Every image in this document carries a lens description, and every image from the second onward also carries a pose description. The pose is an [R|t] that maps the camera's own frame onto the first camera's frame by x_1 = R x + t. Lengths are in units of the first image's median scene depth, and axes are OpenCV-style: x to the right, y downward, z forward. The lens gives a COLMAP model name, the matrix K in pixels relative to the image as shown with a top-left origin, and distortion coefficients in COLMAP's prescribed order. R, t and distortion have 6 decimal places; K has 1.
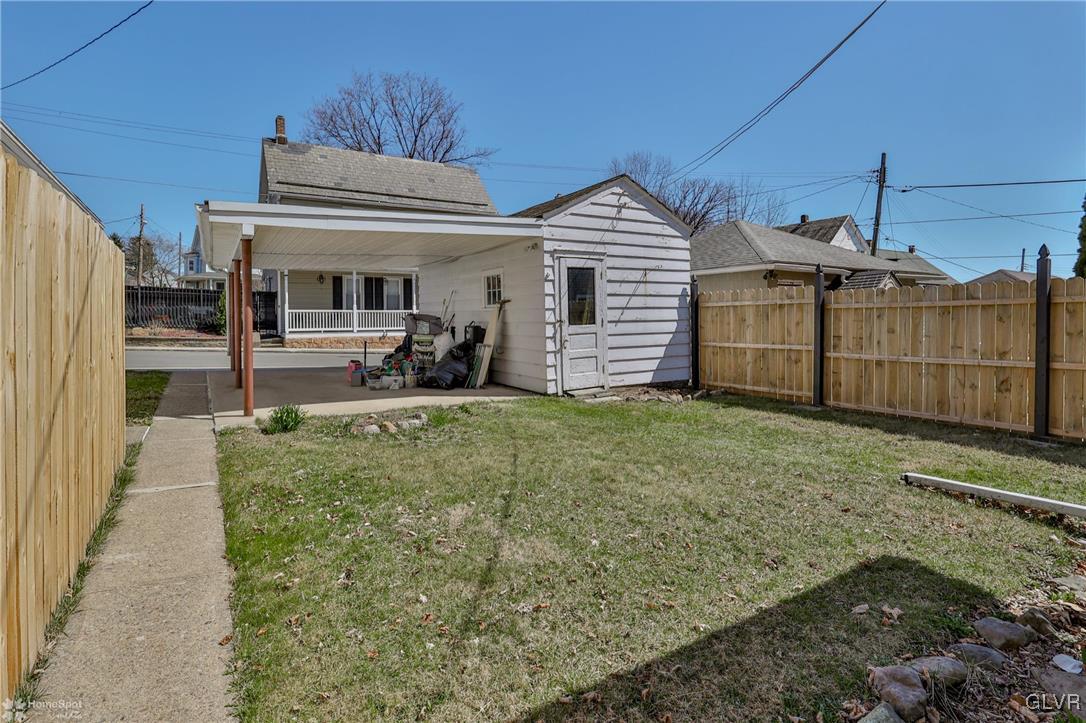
lens RADIAL K [[535.1, 0, 543.2], [0, 535.1, 339.6], [0, 0, 1]] dist [0.000792, 0.000265]
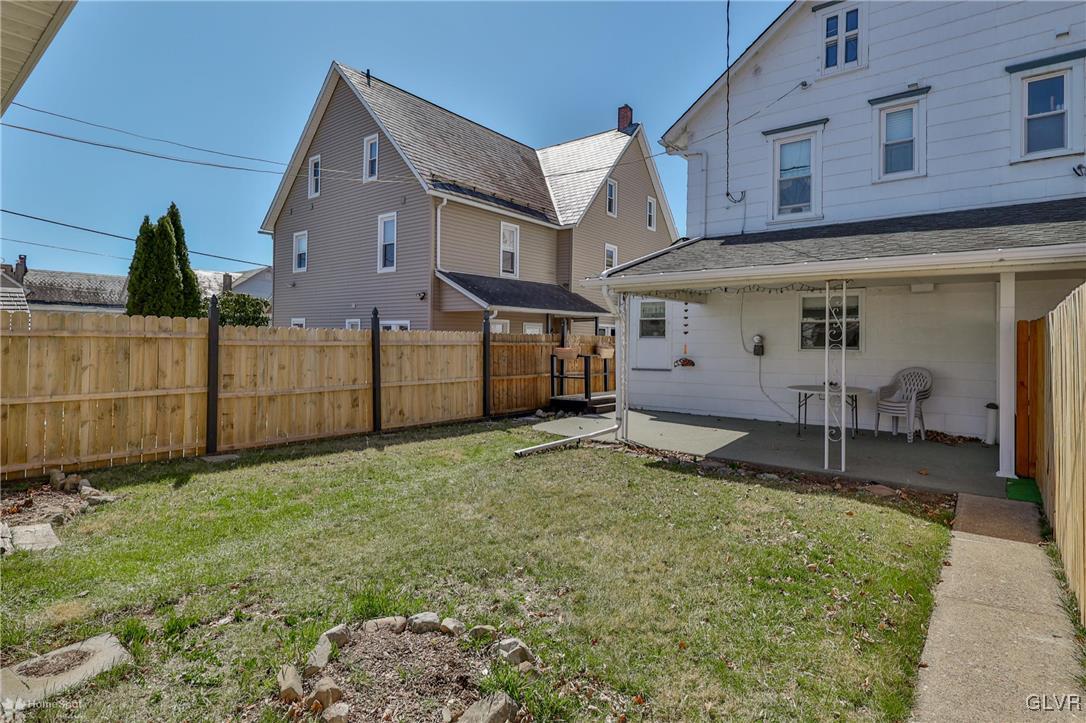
lens RADIAL K [[535.1, 0, 543.2], [0, 535.1, 339.6], [0, 0, 1]] dist [0.000792, 0.000265]
pose [[-0.332136, 0.005626, 0.943215, -0.513585], [0.020231, 0.999795, 0.001160, -0.057892], [-0.943014, 0.019467, -0.332182, 0.794173]]
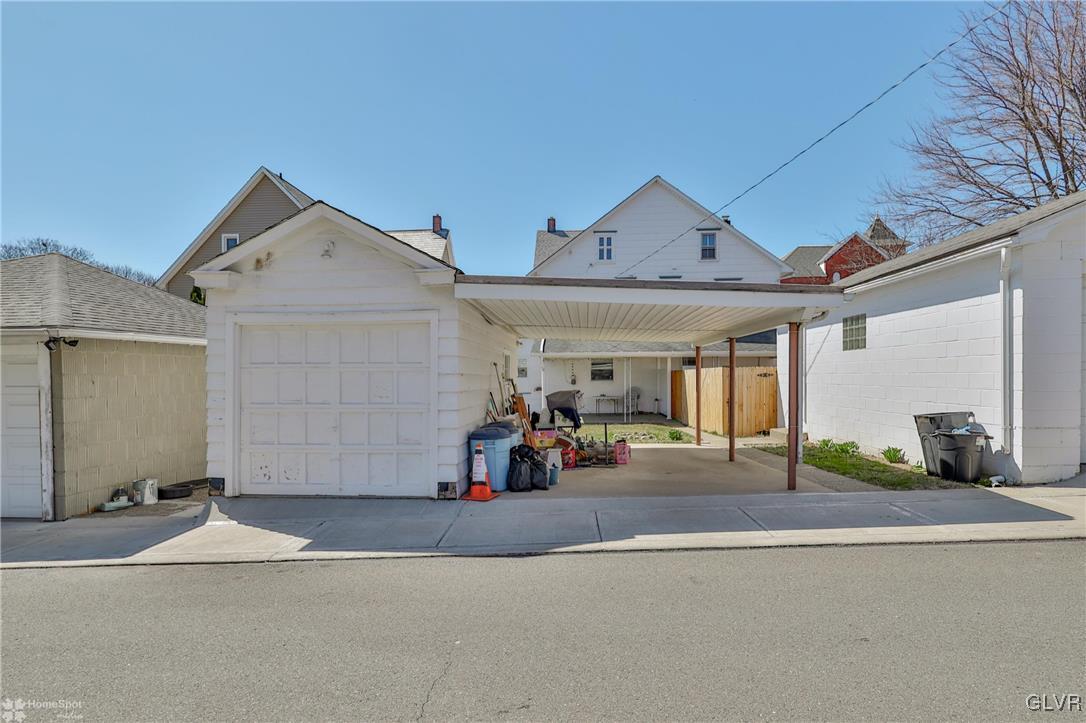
lens RADIAL K [[511.9, 0, 543.6], [0, 511.9, 384.9], [0, 0, 1]] dist [0.000411, 0.000044]
pose [[-0.787518, 0.000537, 0.616291, -0.700564], [0.032292, 0.998662, 0.040393, -0.080930], [-0.615445, 0.051712, -0.786482, 1.287026]]
